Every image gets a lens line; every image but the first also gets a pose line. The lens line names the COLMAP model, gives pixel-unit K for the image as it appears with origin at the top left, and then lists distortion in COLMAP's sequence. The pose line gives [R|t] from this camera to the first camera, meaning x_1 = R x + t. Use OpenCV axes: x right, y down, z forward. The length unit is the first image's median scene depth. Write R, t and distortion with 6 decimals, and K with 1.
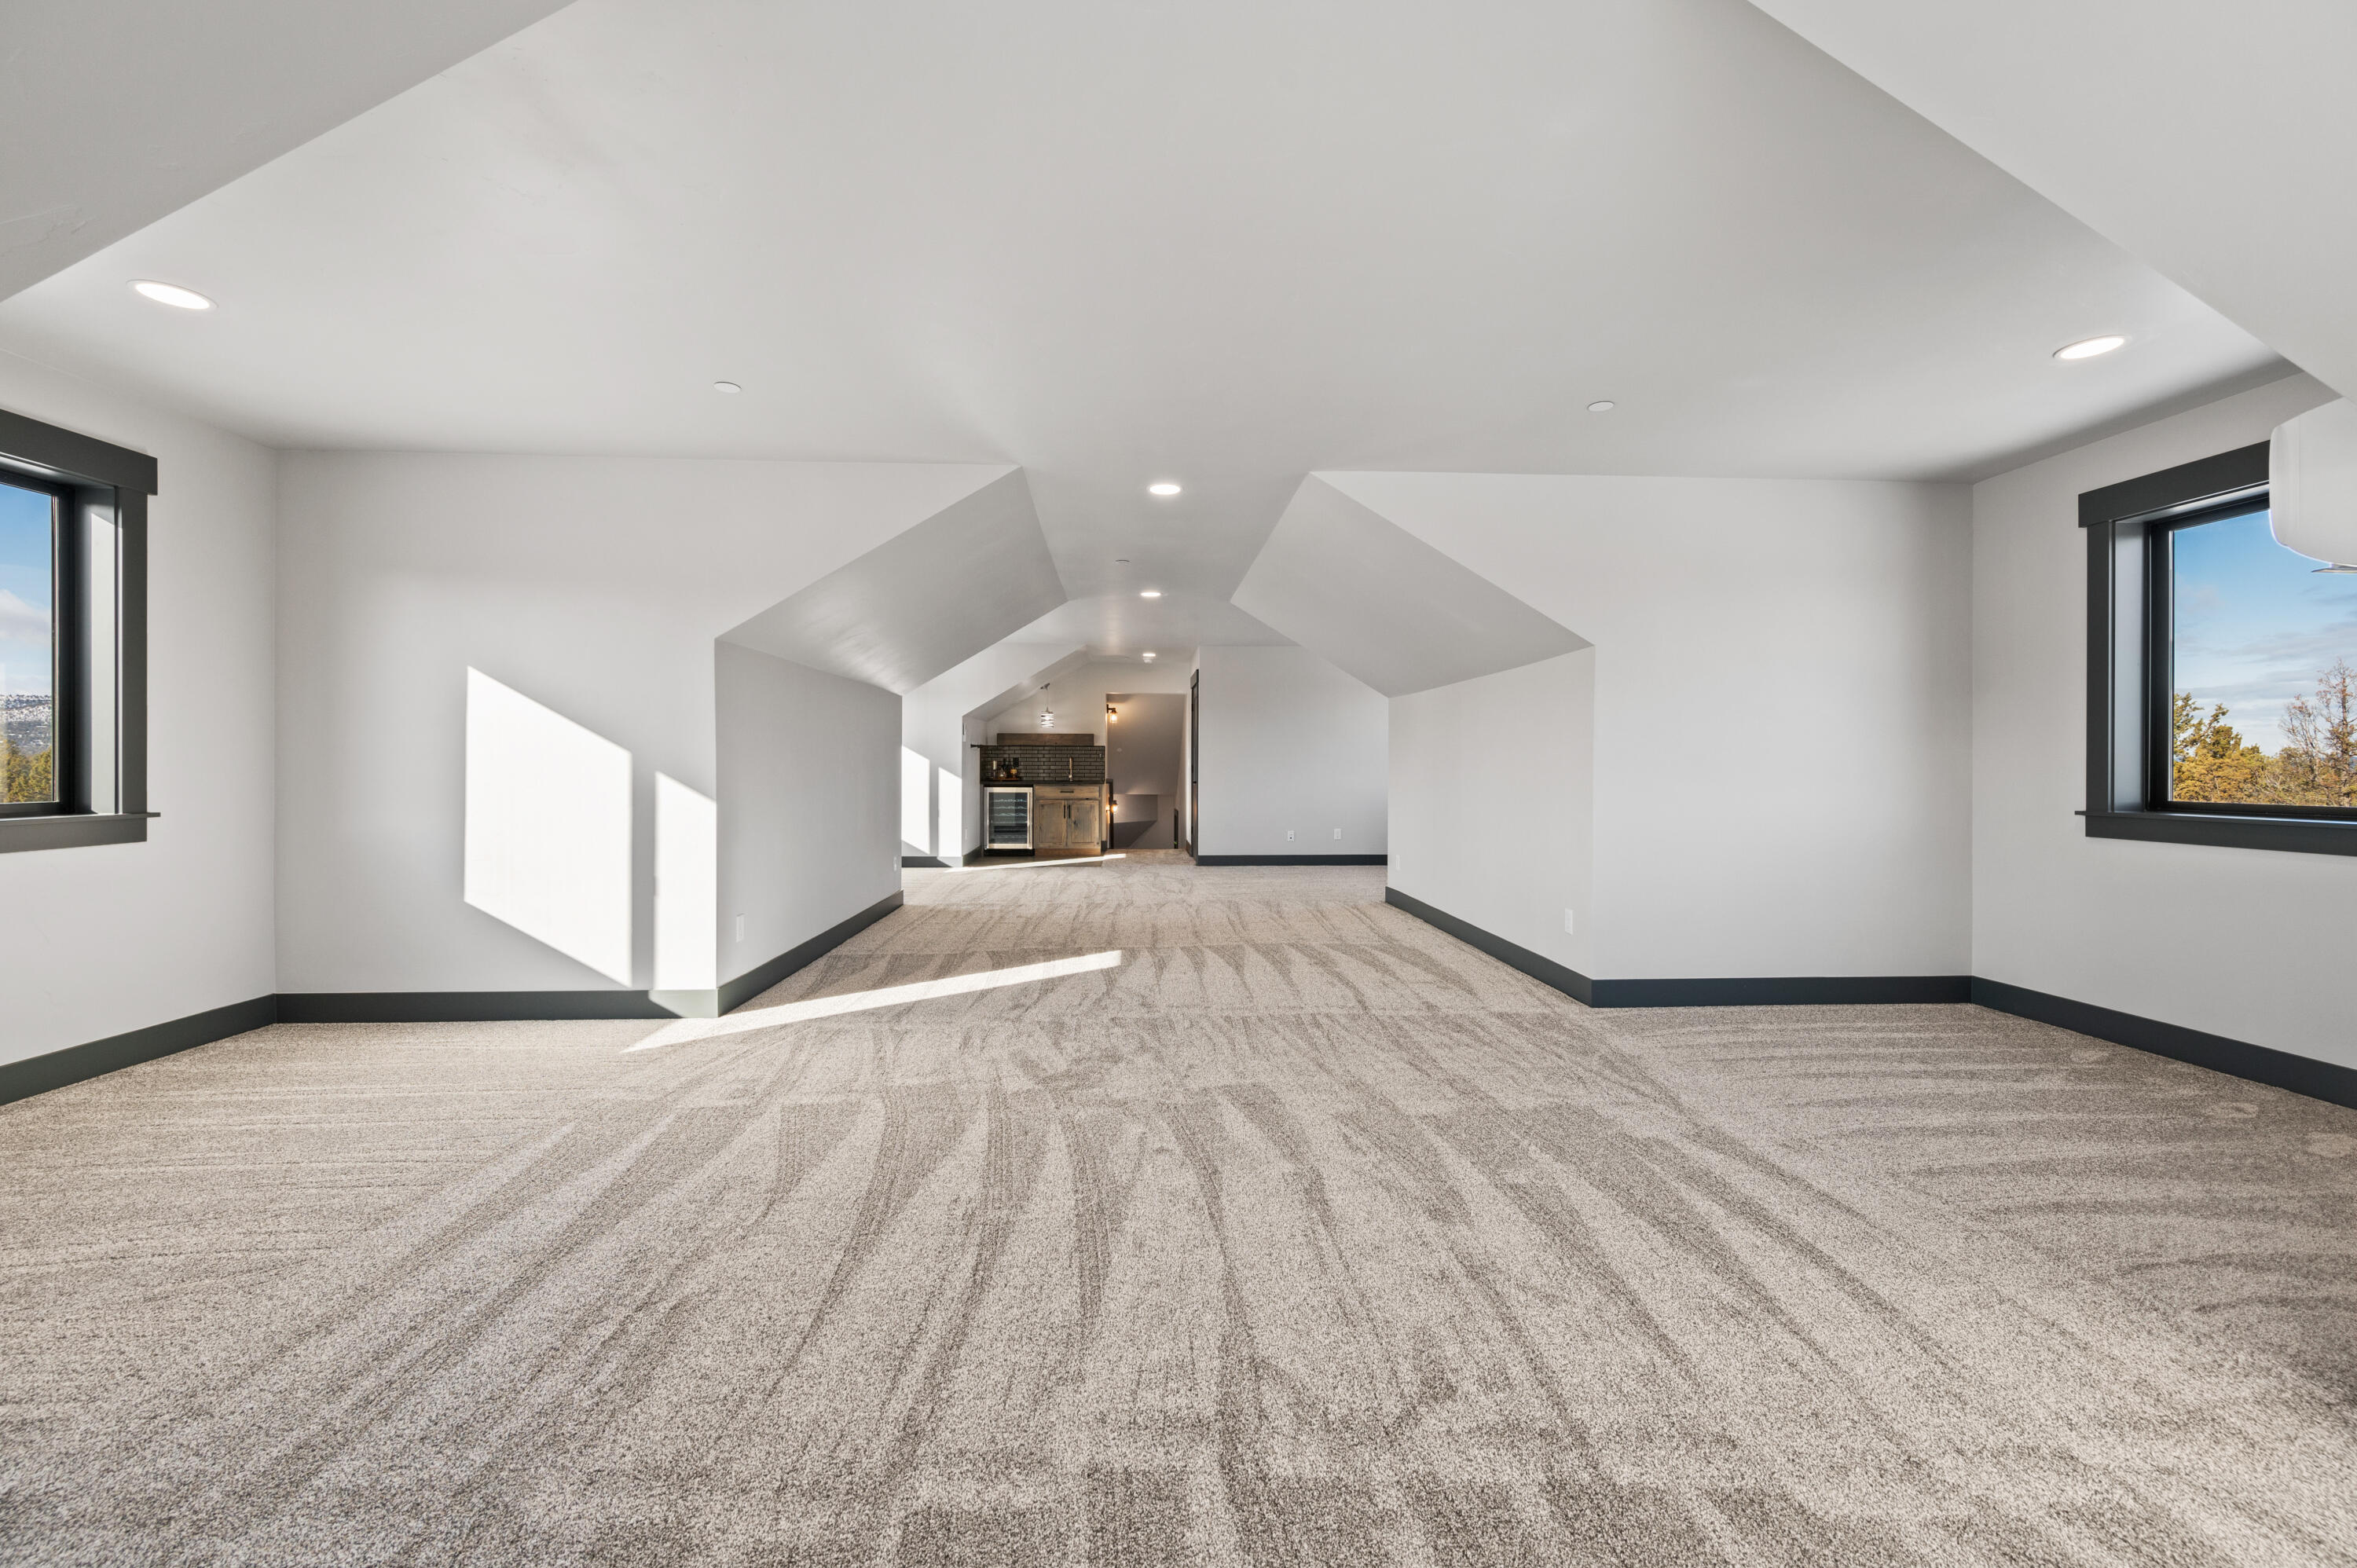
lens RADIAL K [[937.2, 0, 1183.5], [0, 937.2, 769.8], [0, 0, 1]] dist [-0.000248, 0.000845]
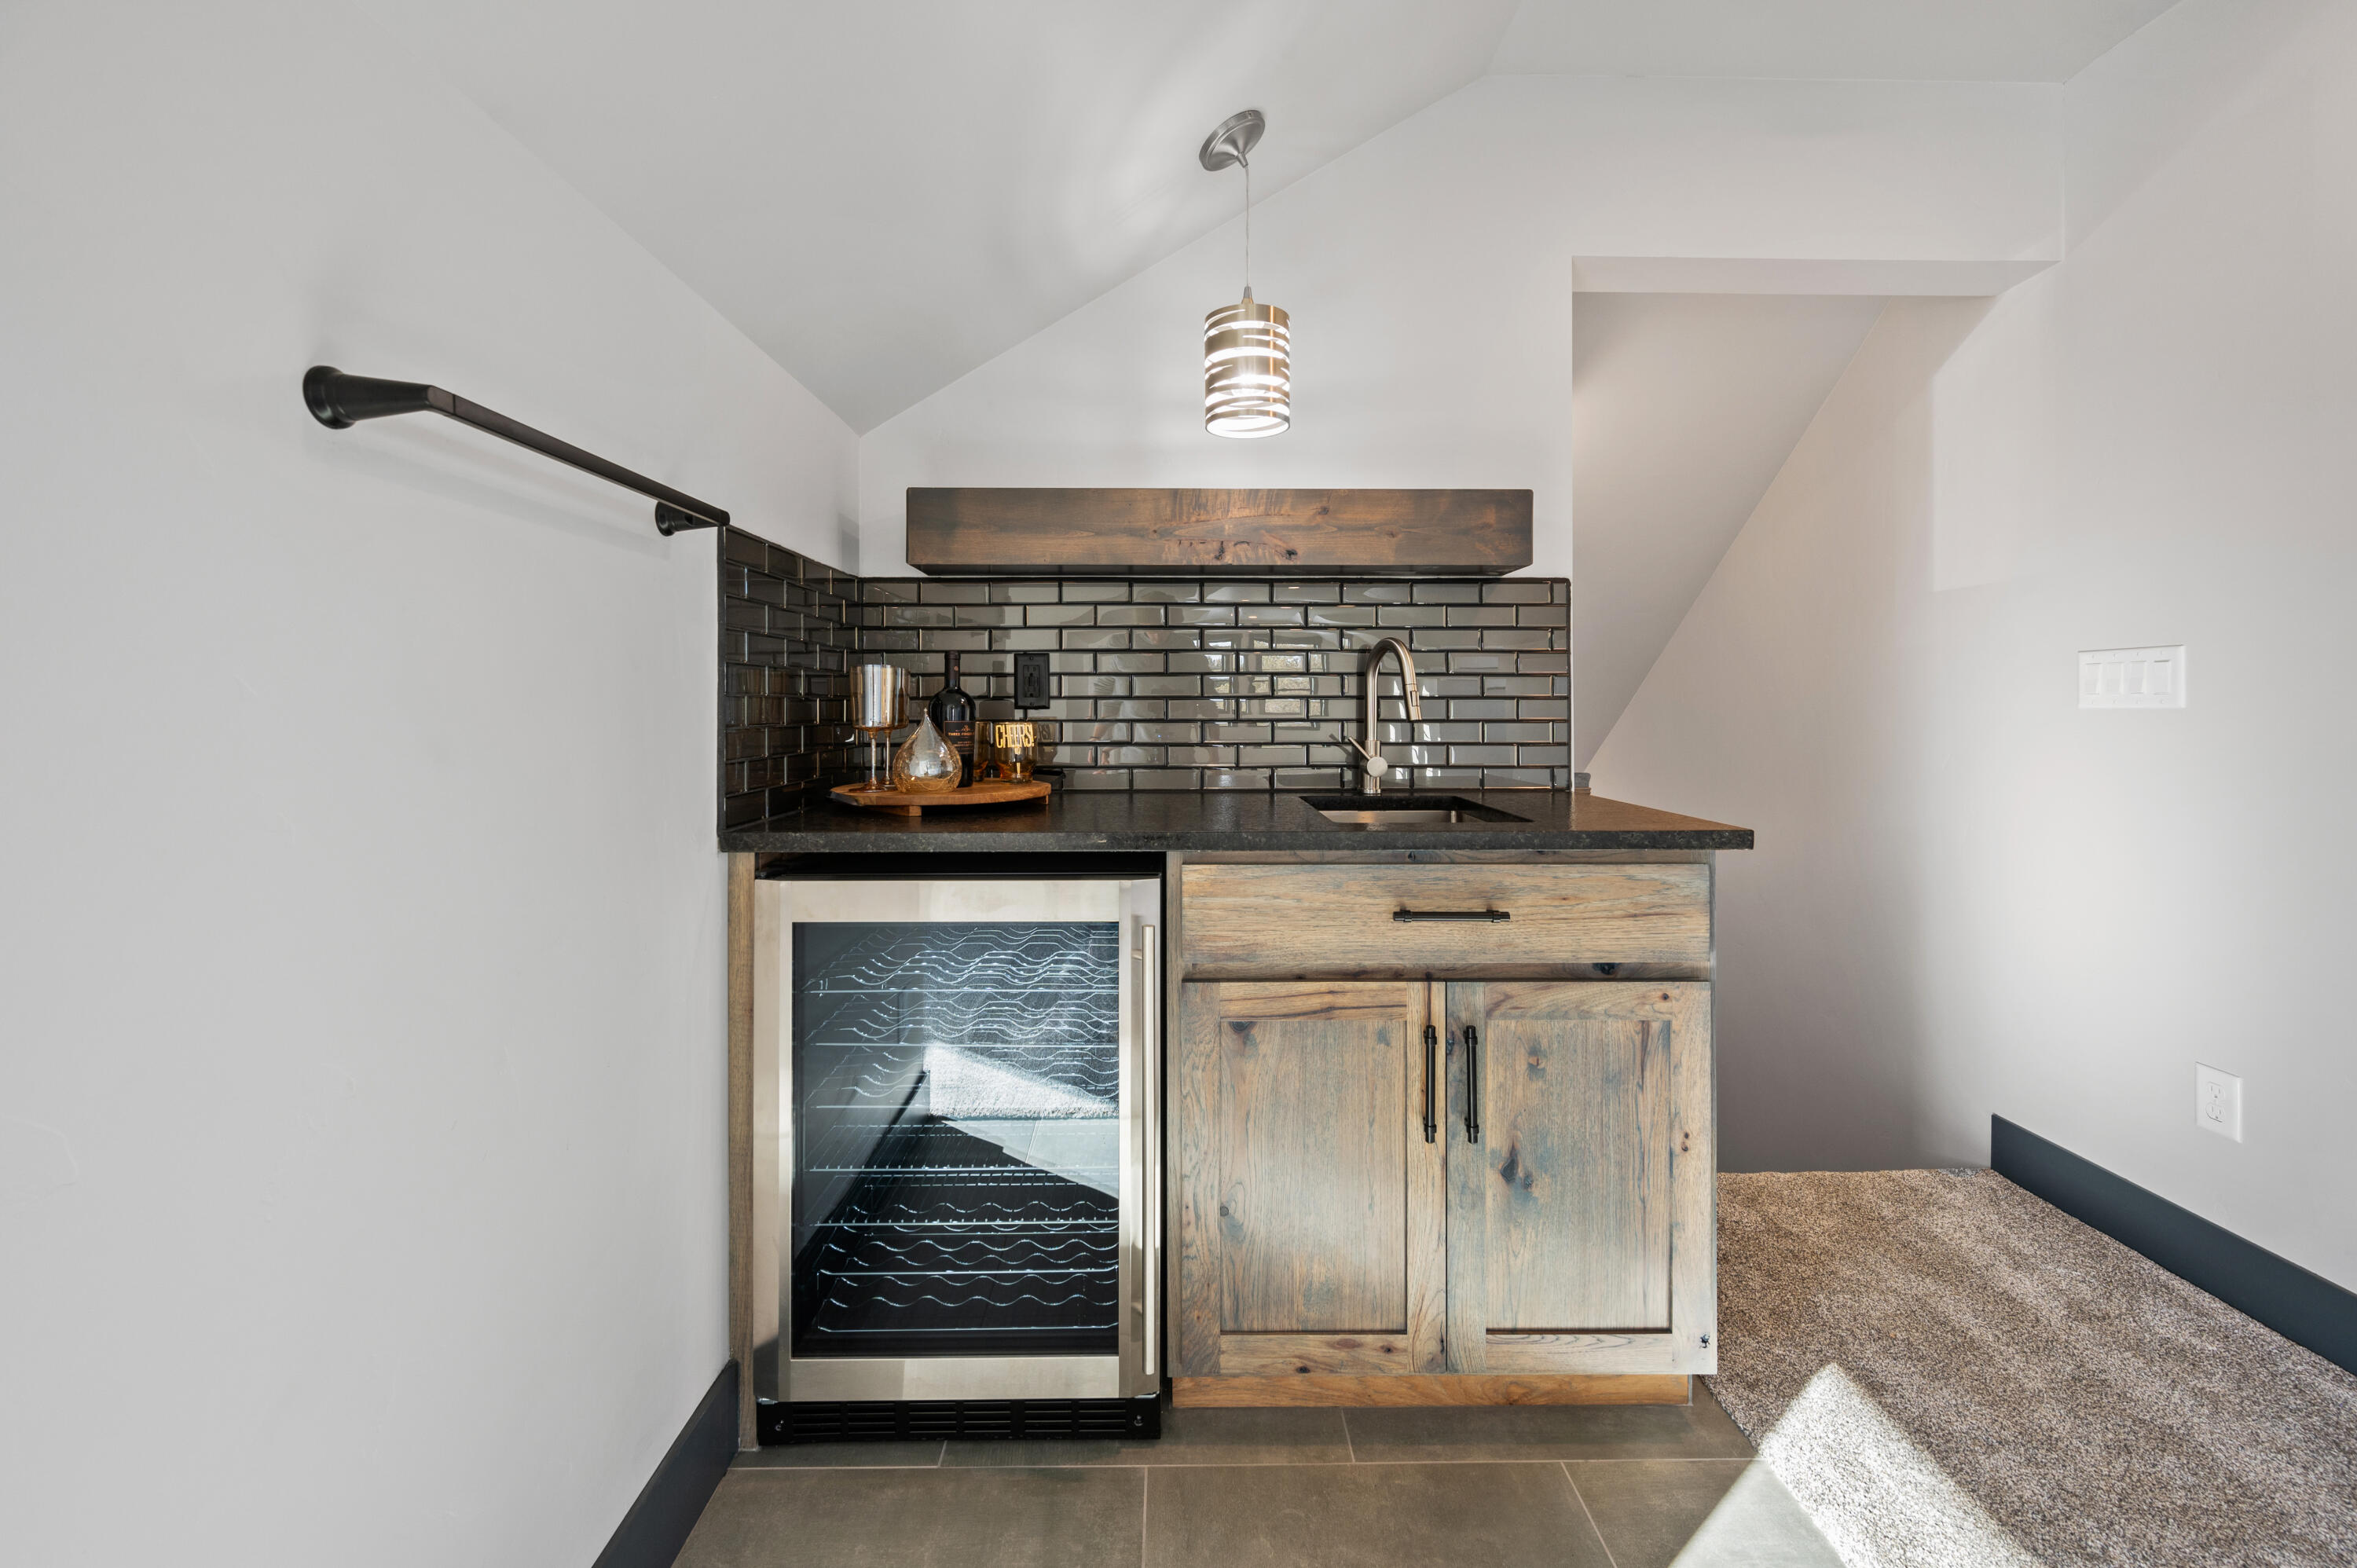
lens RADIAL K [[937.2, 0, 1174.9], [0, 937.2, 702.6], [0, 0, 1]] dist [-0.000248, 0.000845]
pose [[0.998381, -0.002177, -0.056843, -0.146309], [0.001880, 0.999984, -0.005280, -0.003373], [0.056853, 0.005165, 0.998369, 0.848906]]
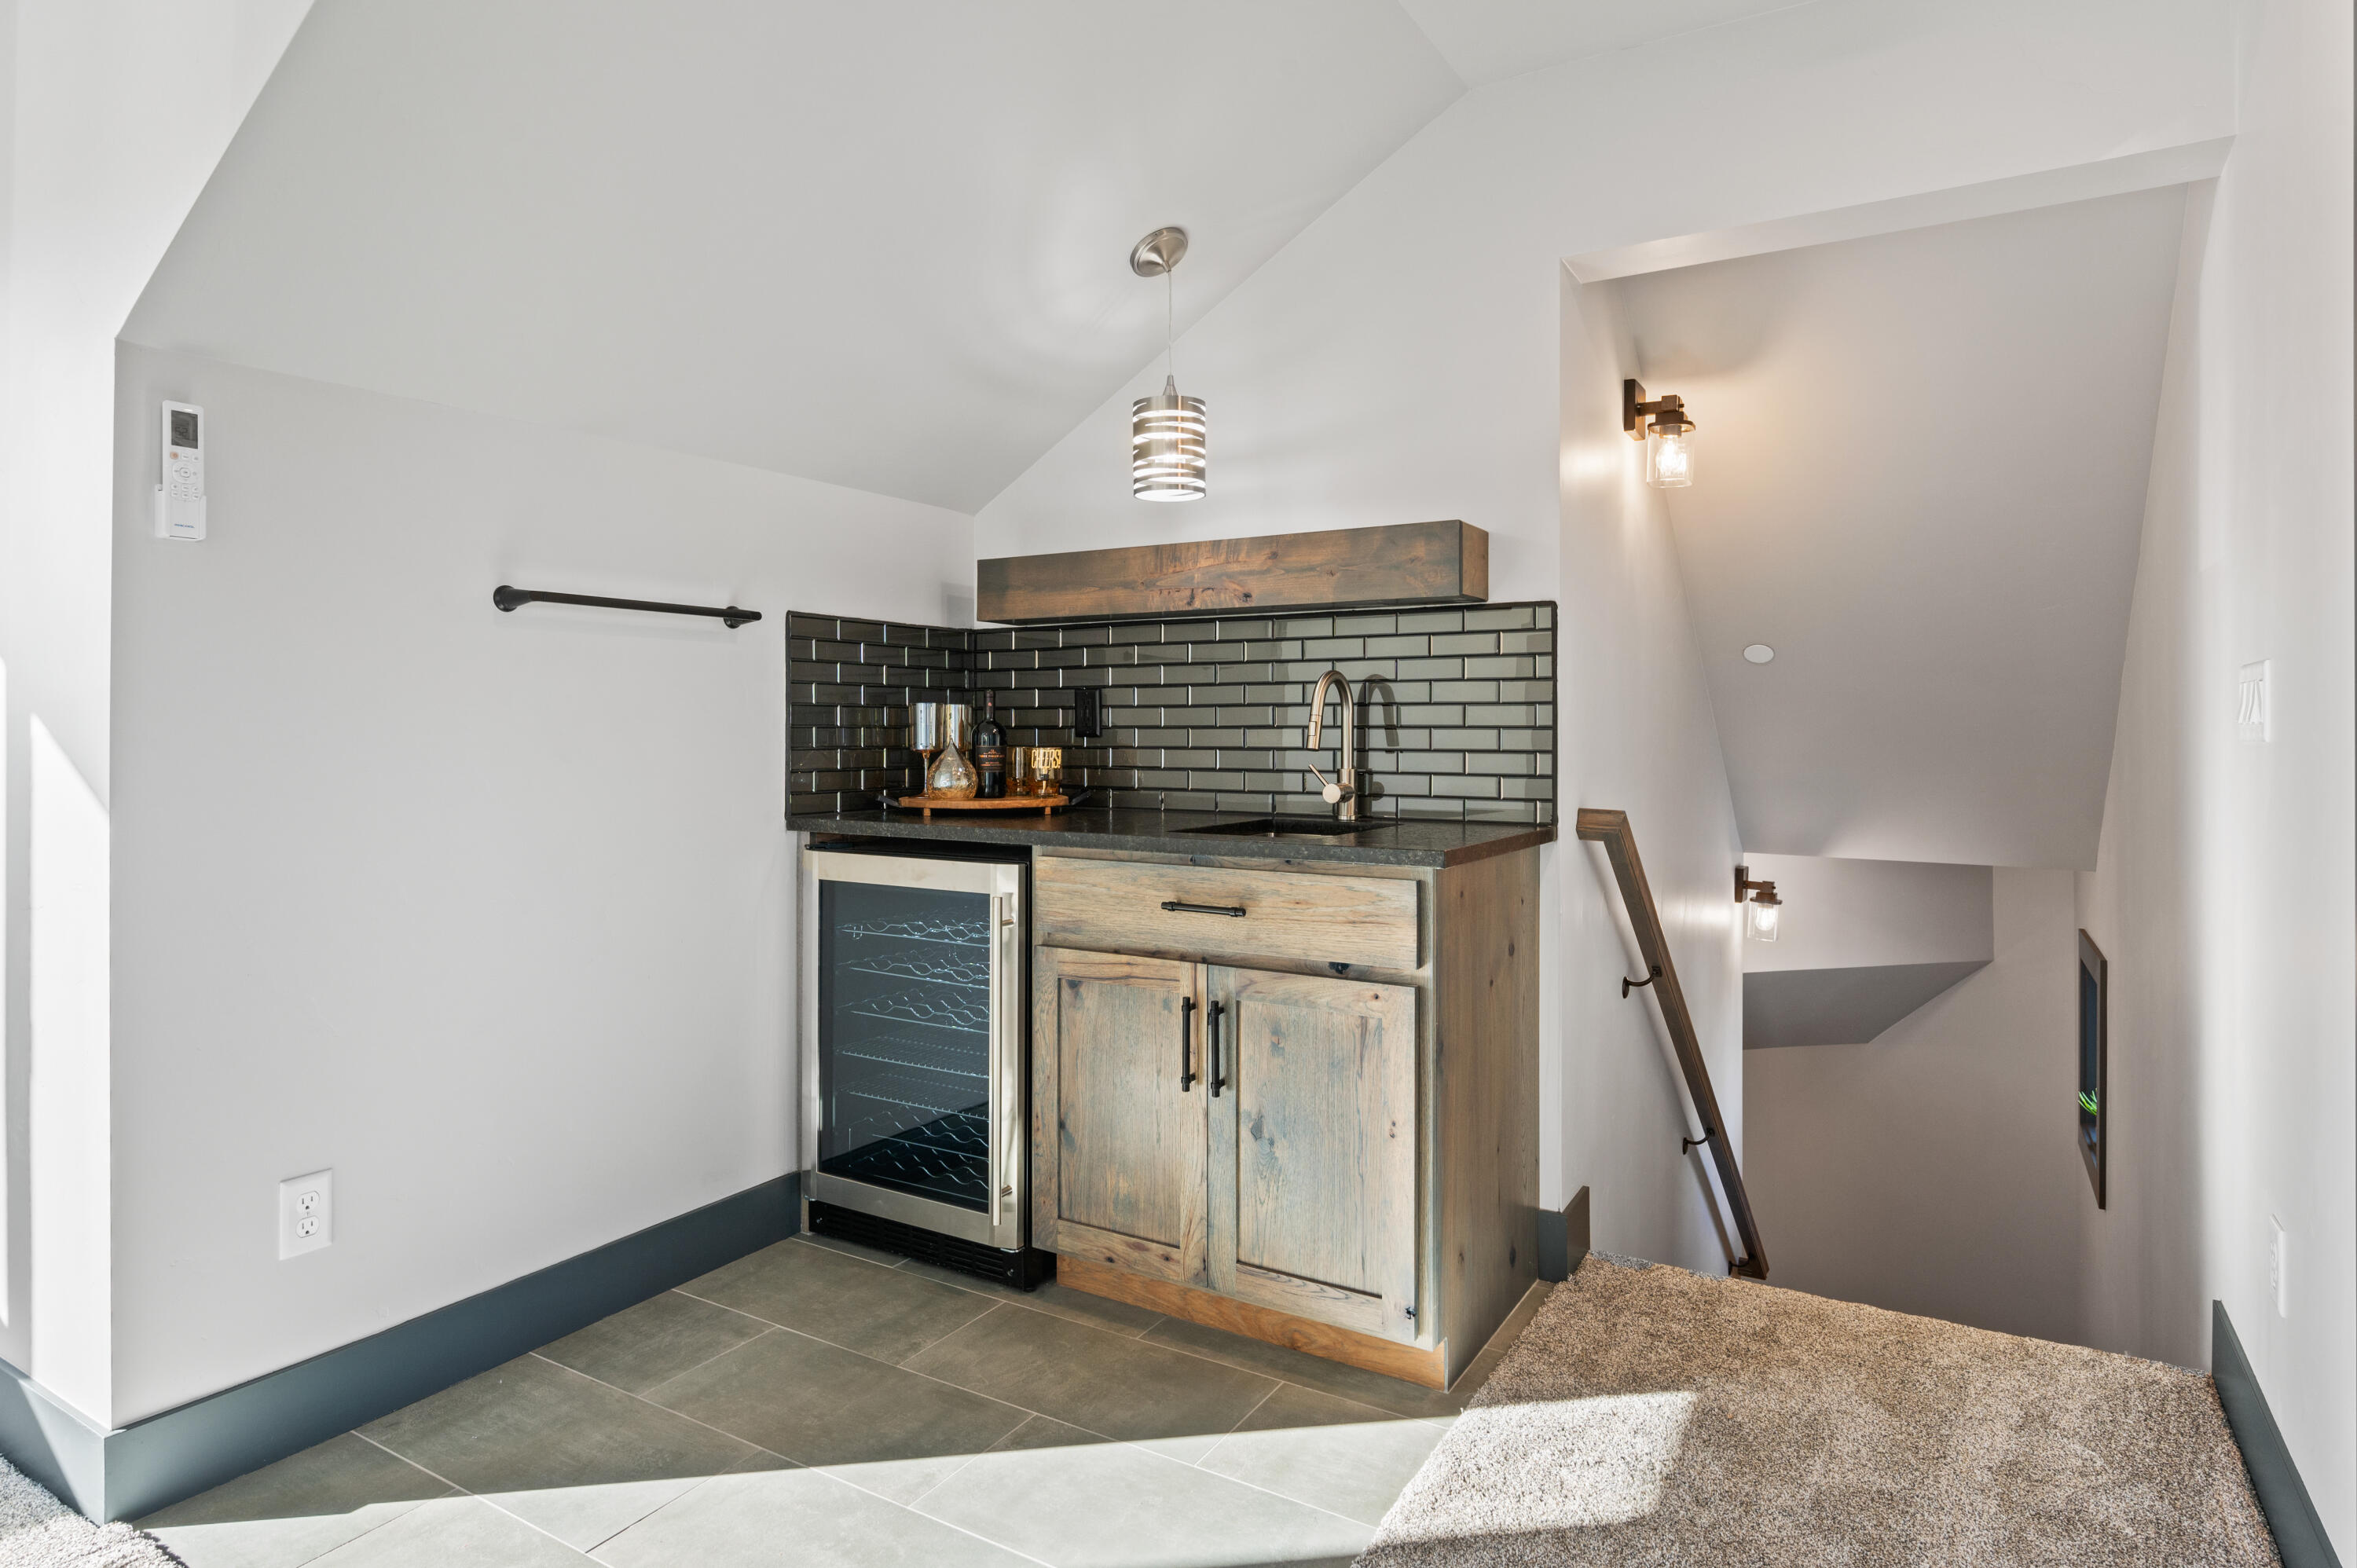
lens RADIAL K [[1298.0, 0, 1213.7], [0, 1298.0, 727.6], [0, 0, 1]] dist [0.002100, 0.000152]
pose [[0.823914, -0.001218, -0.566713, -0.007476], [-0.001844, 0.999987, -0.004831, -0.003795], [0.566711, 0.005025, 0.823901, 0.806910]]
